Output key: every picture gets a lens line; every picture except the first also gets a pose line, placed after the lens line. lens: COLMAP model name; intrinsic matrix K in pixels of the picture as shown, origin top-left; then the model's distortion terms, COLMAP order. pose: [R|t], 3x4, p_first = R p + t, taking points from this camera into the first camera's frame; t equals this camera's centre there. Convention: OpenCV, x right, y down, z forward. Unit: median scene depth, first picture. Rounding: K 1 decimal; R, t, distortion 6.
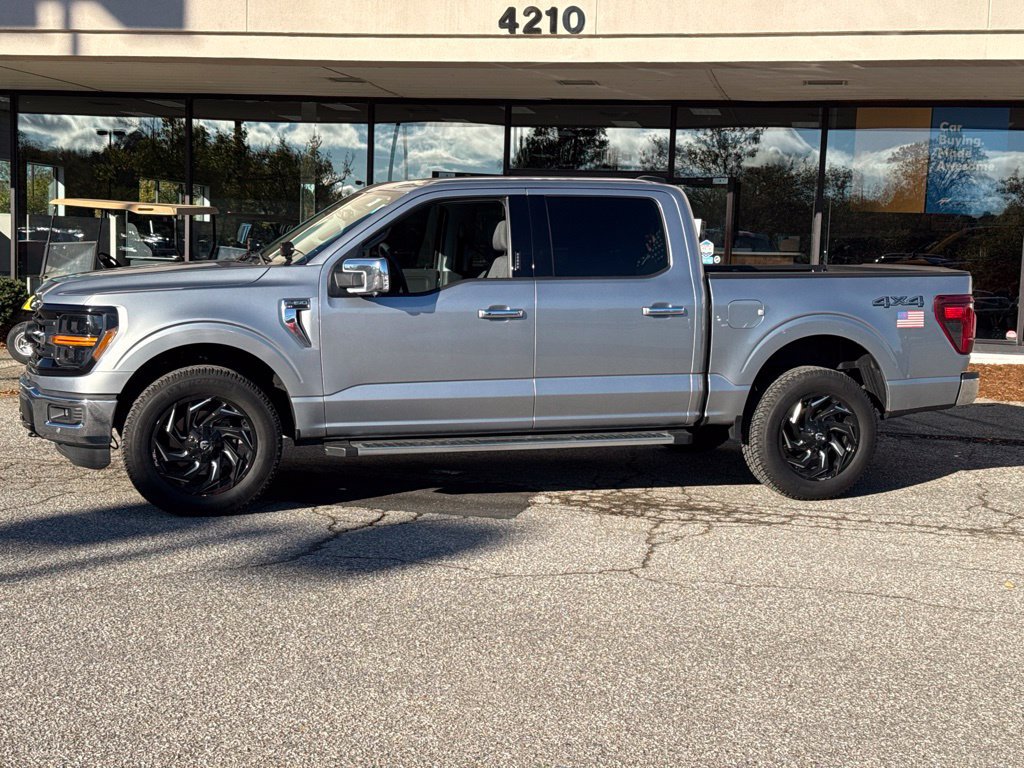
lens RADIAL K [[1401.3, 0, 505.8], [0, 1401.3, 374.6], [0, 0, 1]] dist [0.200864, -0.437808]
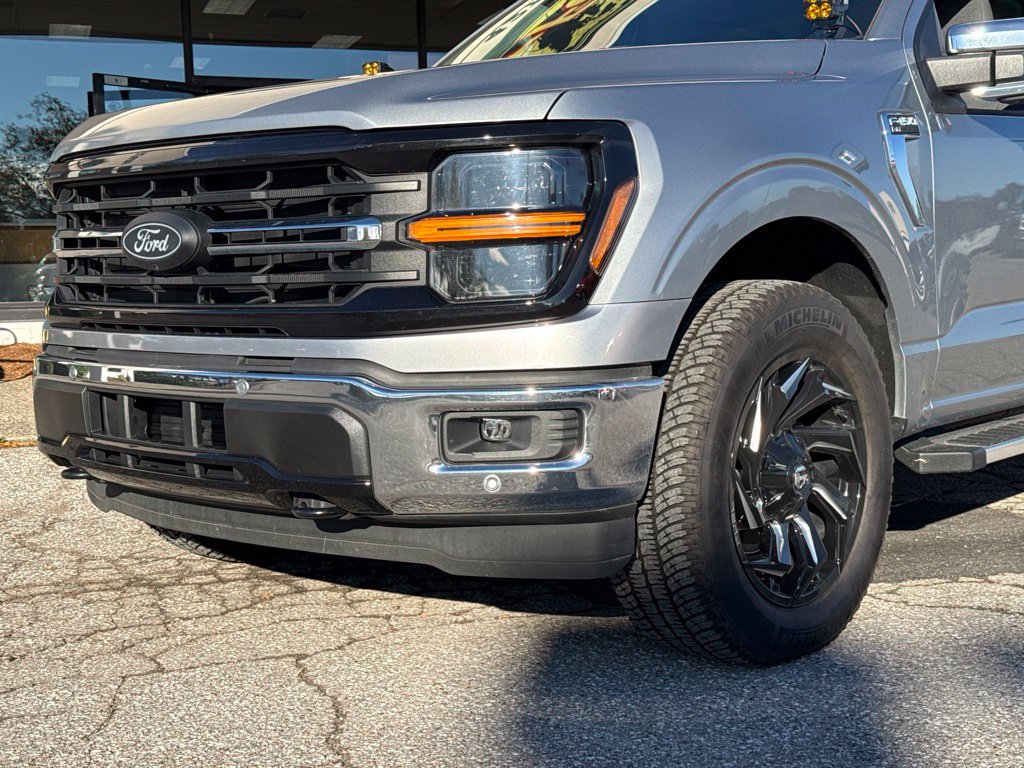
lens RADIAL K [[1401.6, 0, 500.7], [0, 1401.6, 386.9], [0, 0, 1]] dist [0.188099, -0.391900]
pose [[0.865033, -0.091943, 0.493218, -0.426976], [0.093557, 0.995382, 0.021468, 0.007546], [-0.492914, 0.027574, 0.869641, 0.620028]]
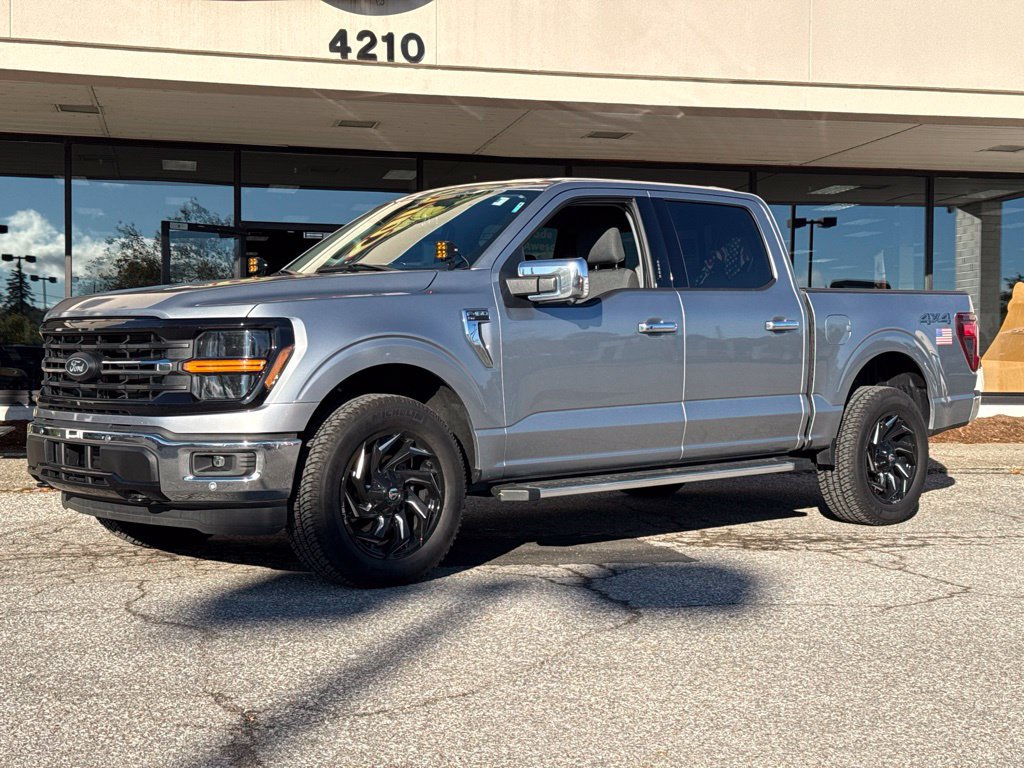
lens RADIAL K [[1401.3, 0, 505.8], [0, 1401.3, 374.6], [0, 0, 1]] dist [0.200864, -0.437808]
pose [[0.907540, -0.029257, 0.418944, -0.429083], [0.060412, 0.996290, -0.061294, 0.031601], [-0.415597, 0.080936, 0.905941, 0.235246]]
